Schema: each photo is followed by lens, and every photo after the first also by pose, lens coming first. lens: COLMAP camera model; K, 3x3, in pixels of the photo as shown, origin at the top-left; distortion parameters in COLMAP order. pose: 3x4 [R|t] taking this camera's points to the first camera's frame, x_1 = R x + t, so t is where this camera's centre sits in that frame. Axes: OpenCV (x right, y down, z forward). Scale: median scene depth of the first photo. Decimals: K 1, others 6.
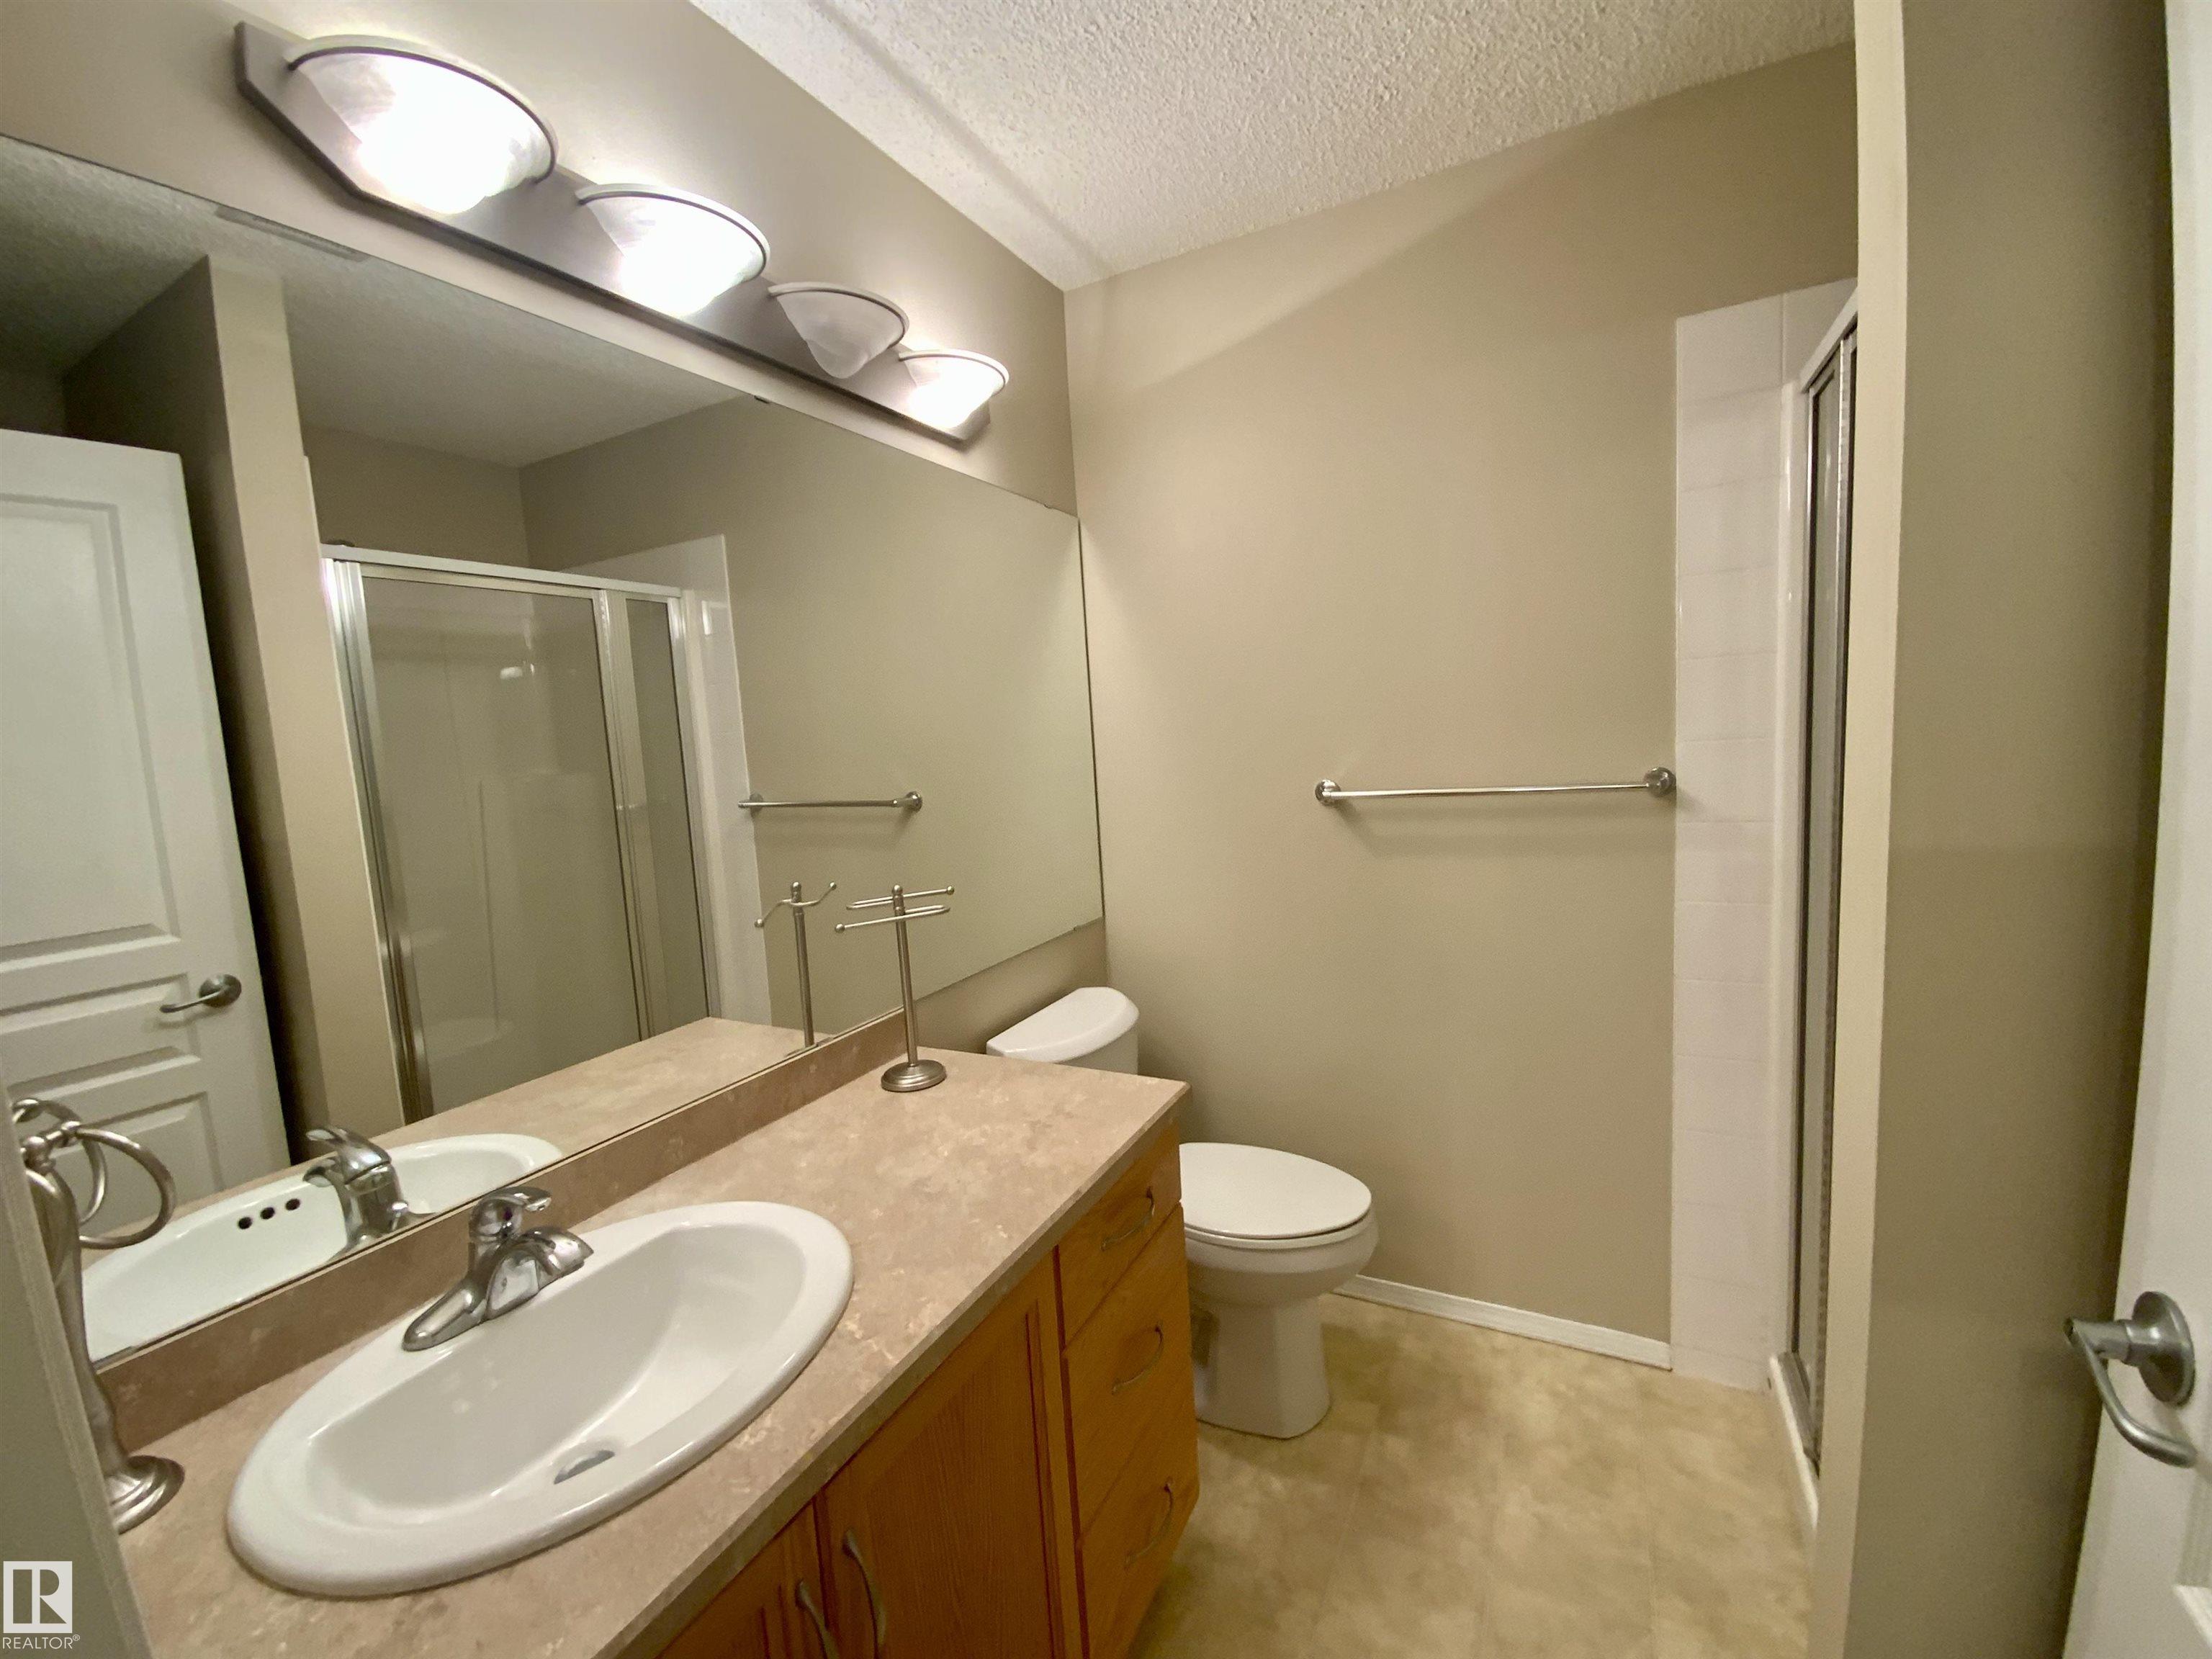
lens RADIAL K [[936.9, 0, 1108.8], [0, 936.9, 823.5], [0, 0, 1]] dist [0.025789, -0.000161]
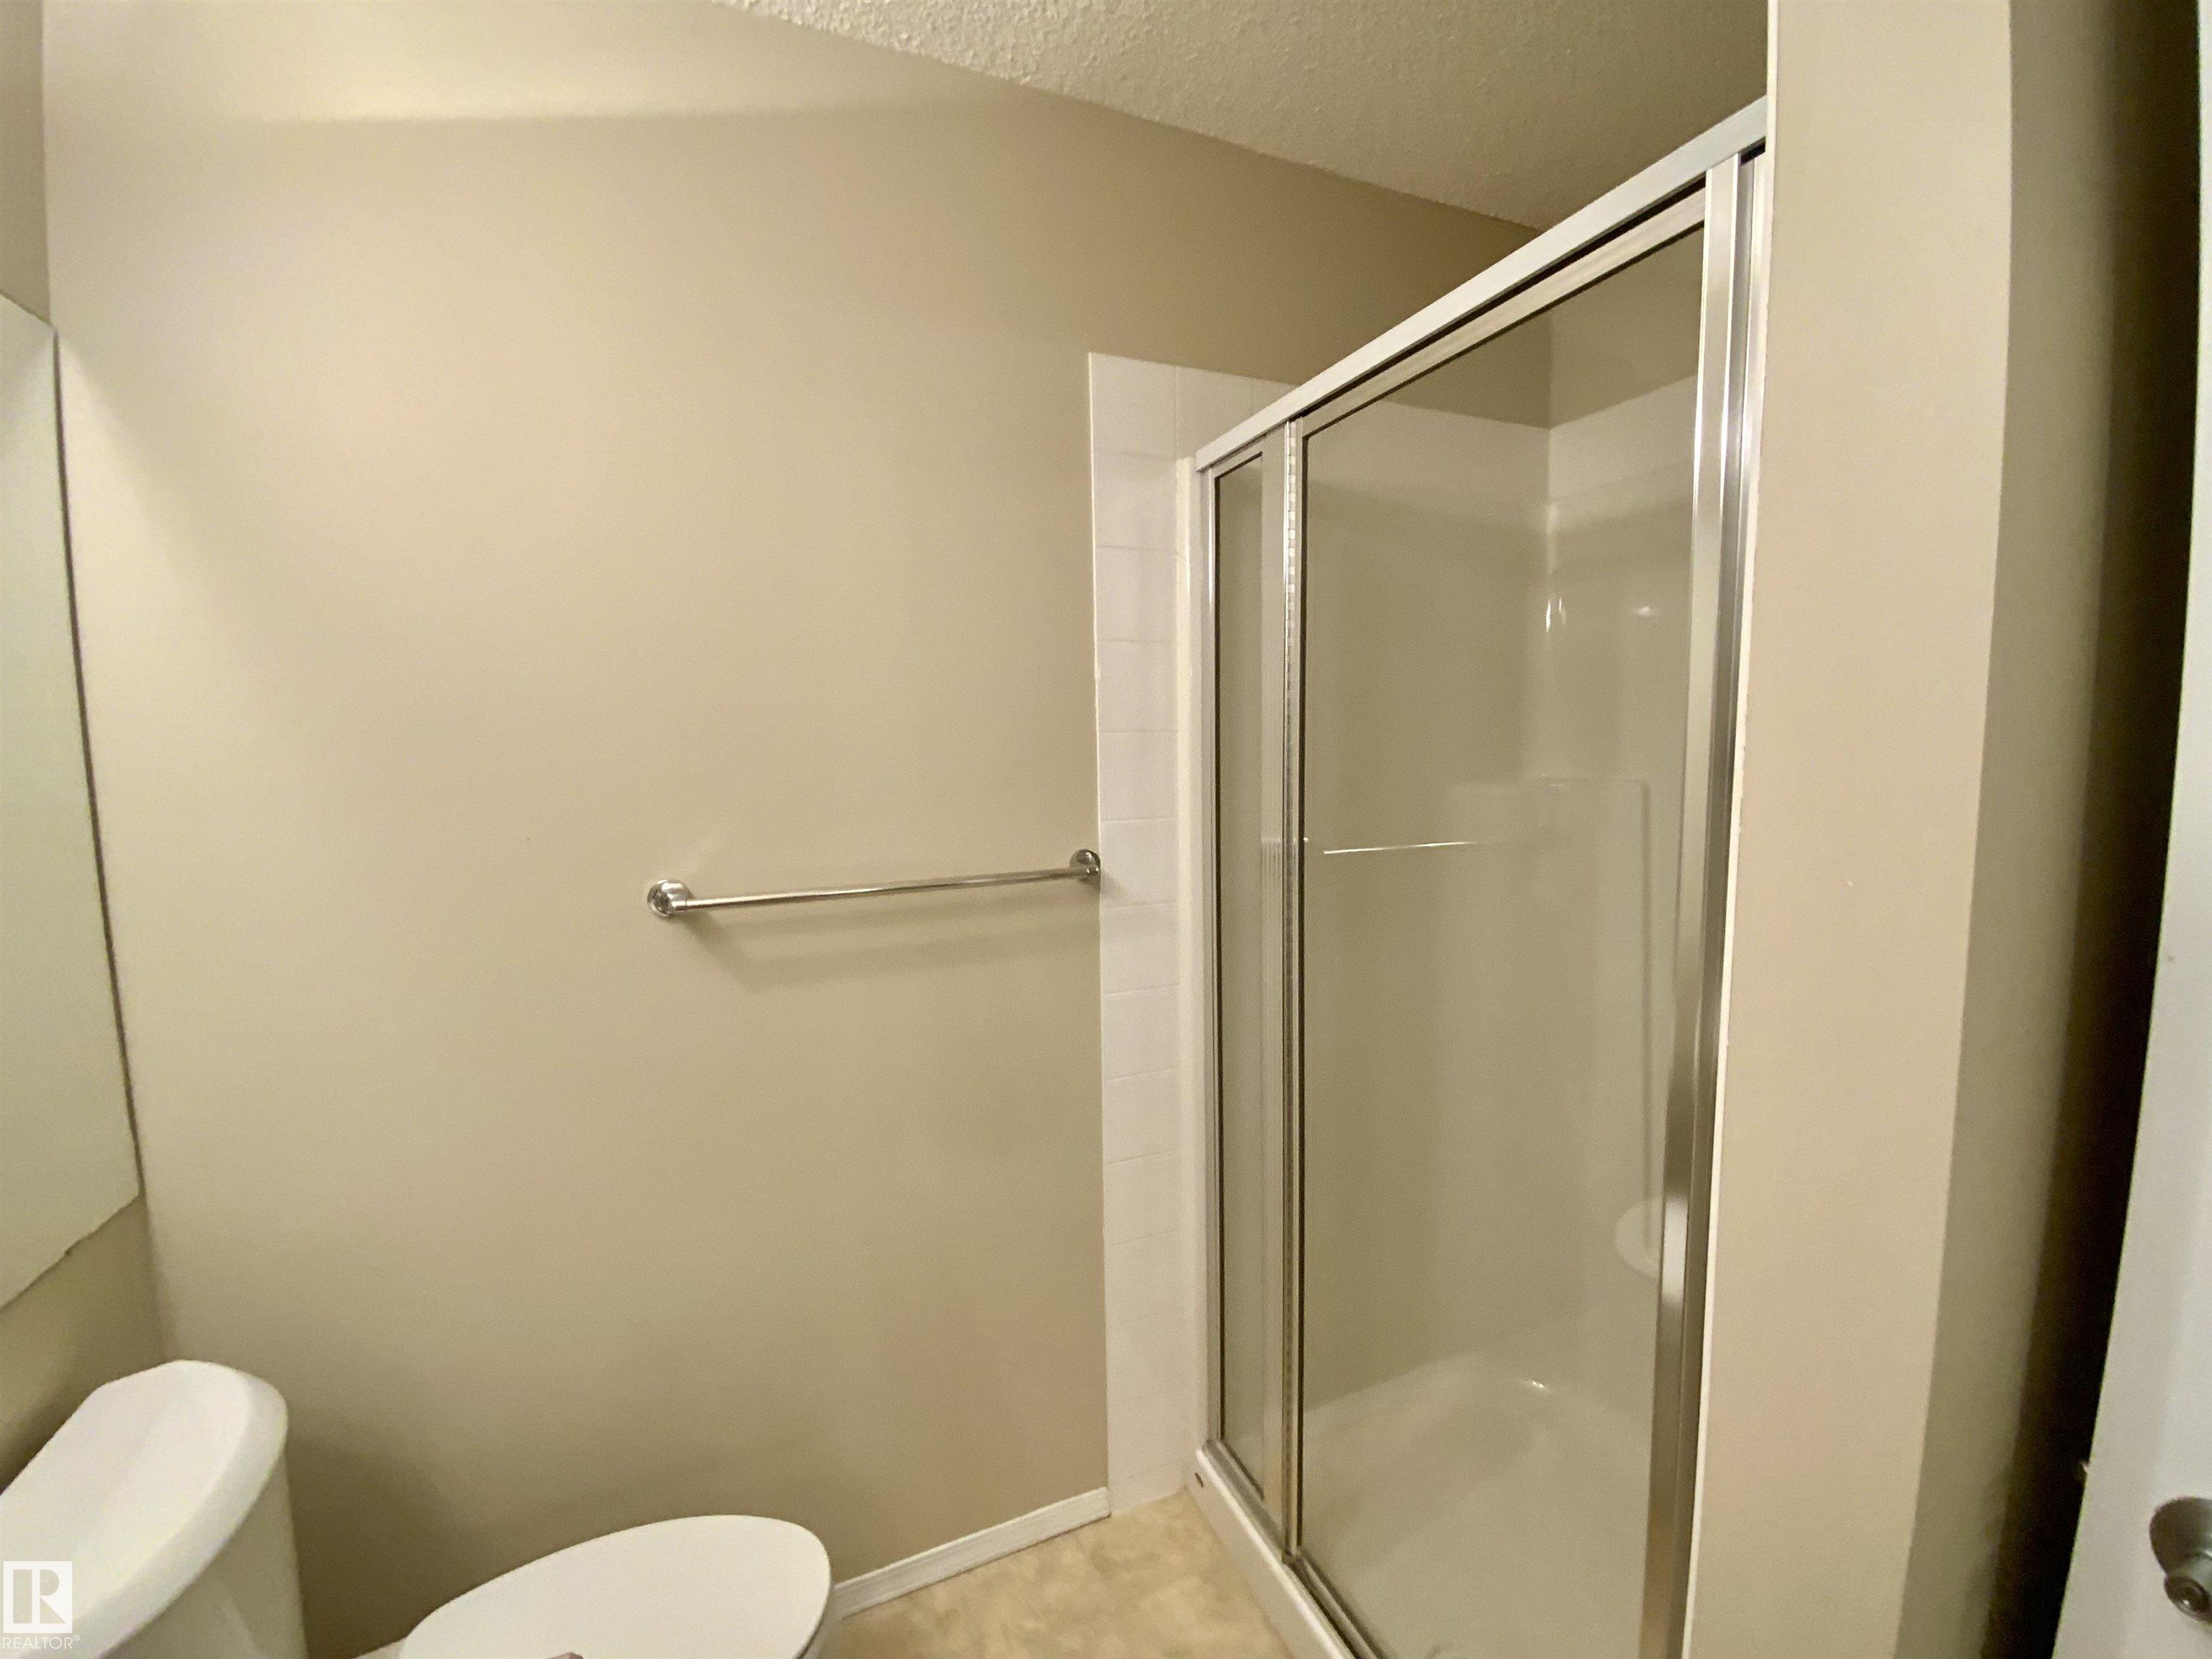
lens RADIAL K [[936.9, 0, 1108.8], [0, 936.9, 823.5], [0, 0, 1]] dist [0.025789, -0.000161]
pose [[0.643456, -0.029856, 0.764901, -0.080751], [0.060531, 0.998095, -0.011963, -0.071113], [-0.763086, 0.053998, 0.644037, 0.405861]]
